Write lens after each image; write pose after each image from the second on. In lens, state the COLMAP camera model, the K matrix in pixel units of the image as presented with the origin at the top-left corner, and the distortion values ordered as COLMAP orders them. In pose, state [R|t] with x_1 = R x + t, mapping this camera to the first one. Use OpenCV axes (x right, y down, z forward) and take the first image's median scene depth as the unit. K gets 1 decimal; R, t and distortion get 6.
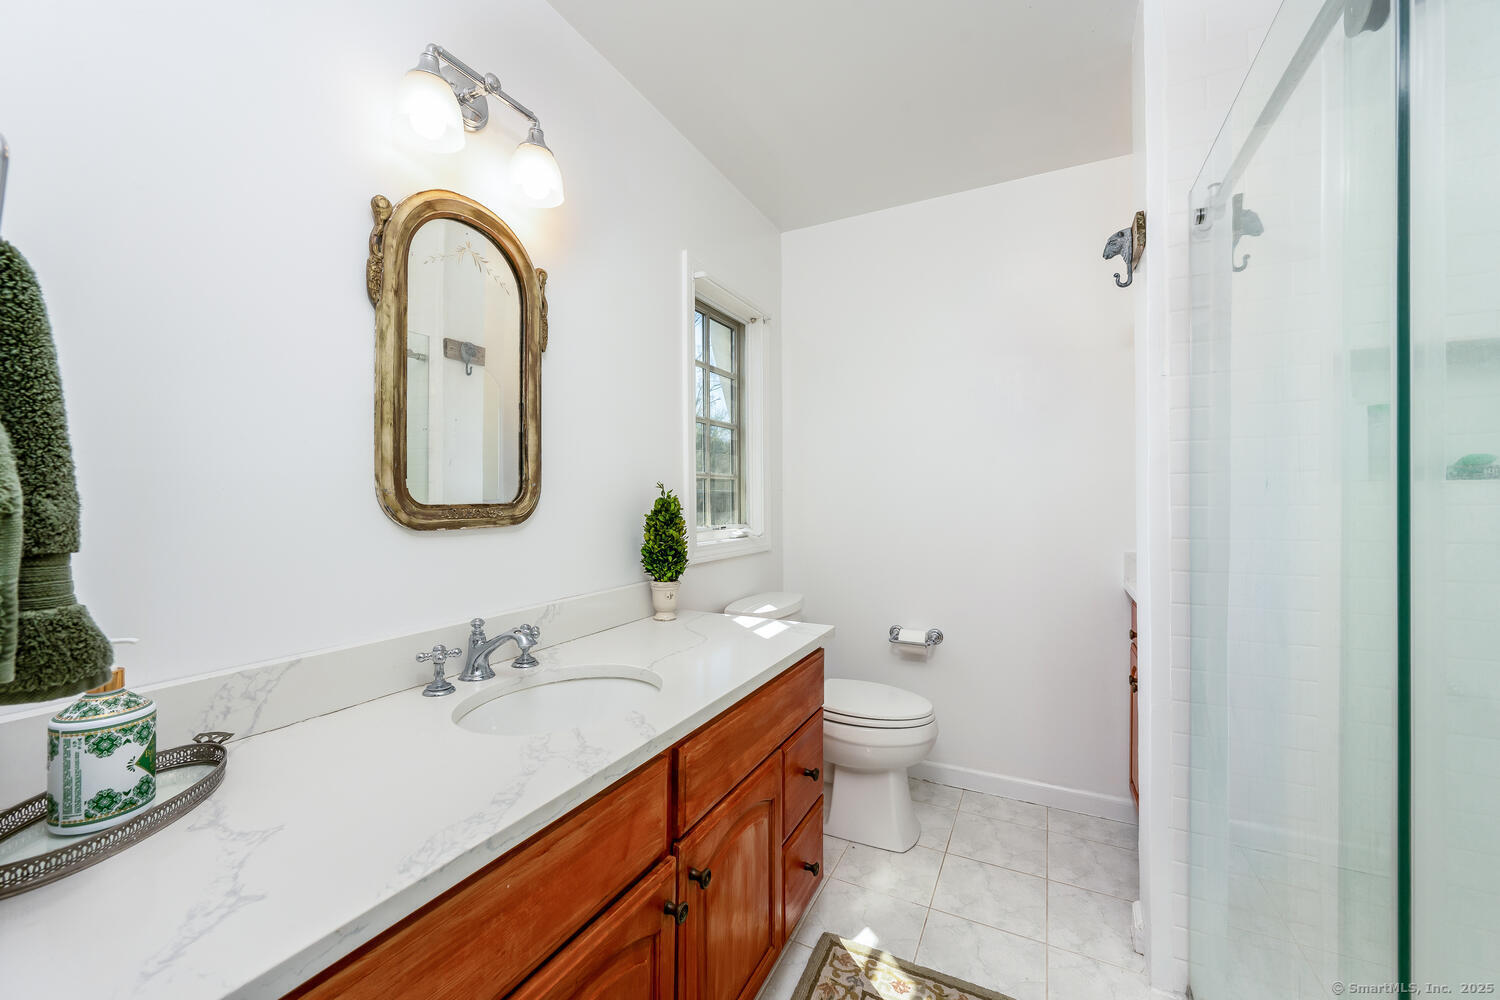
lens RADIAL K [[592.3, 0, 750.1], [0, 592.3, 496.7], [0, 0, 1]] dist [-0.000255, -0.000026]
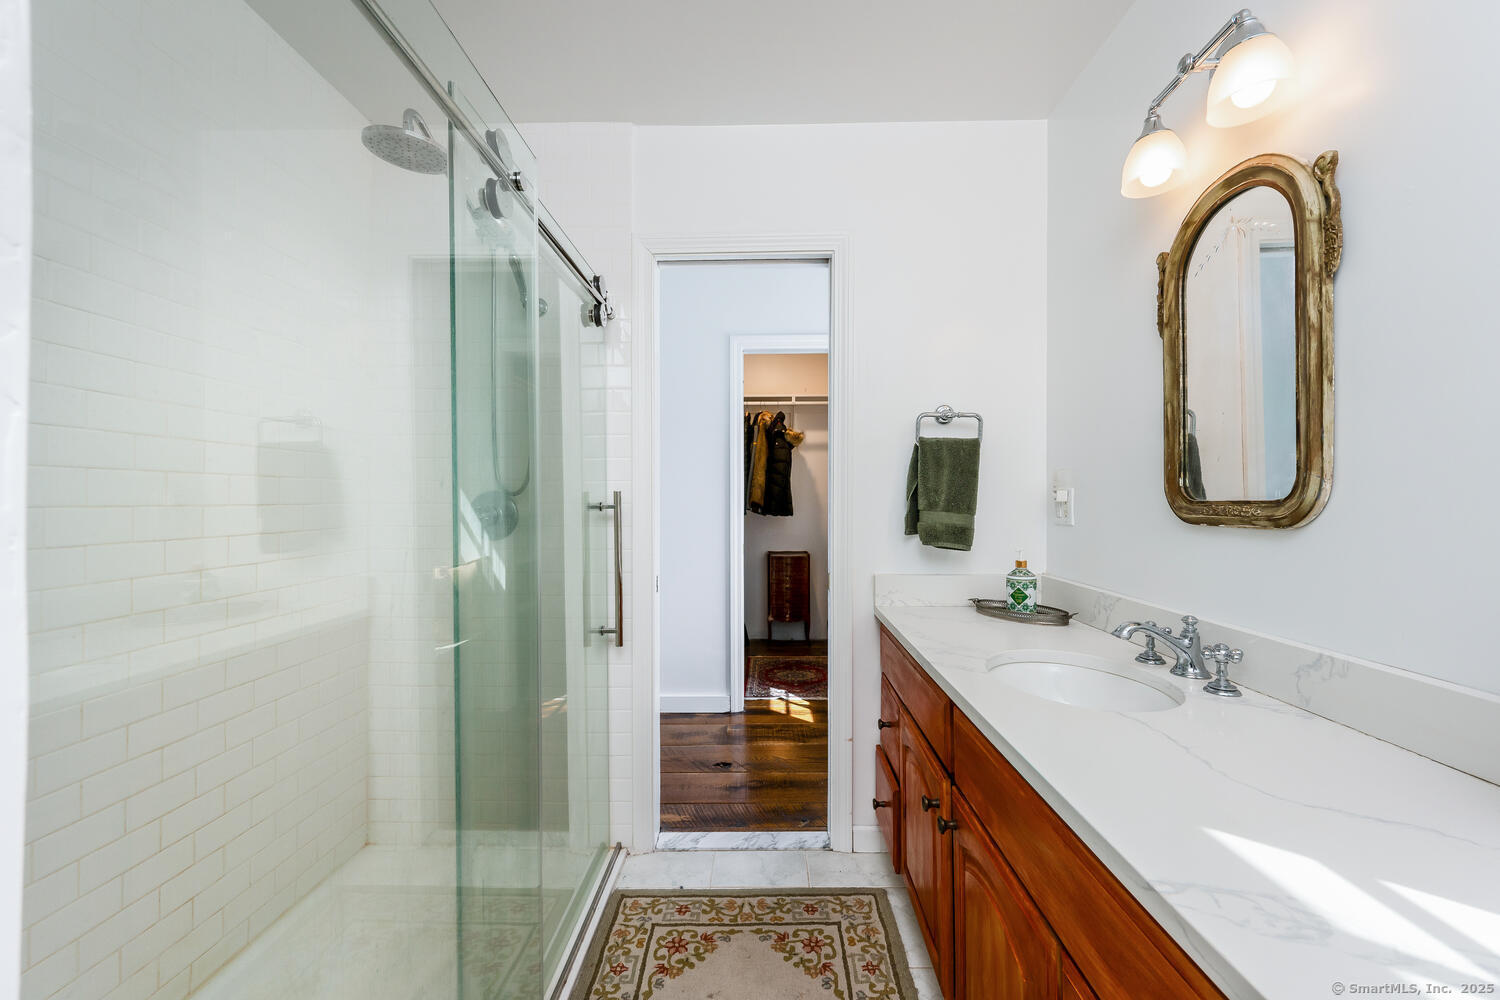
lens RADIAL K [[592.3, 0, 752.9], [0, 592.3, 499.1], [0, 0, 1]] dist [-0.000255, -0.000026]
pose [[-0.901664, 0.008370, -0.432357, 0.636507], [0.009583, 0.999954, -0.000627, 0.003639], [0.432332, -0.004709, -0.901702, 1.601763]]
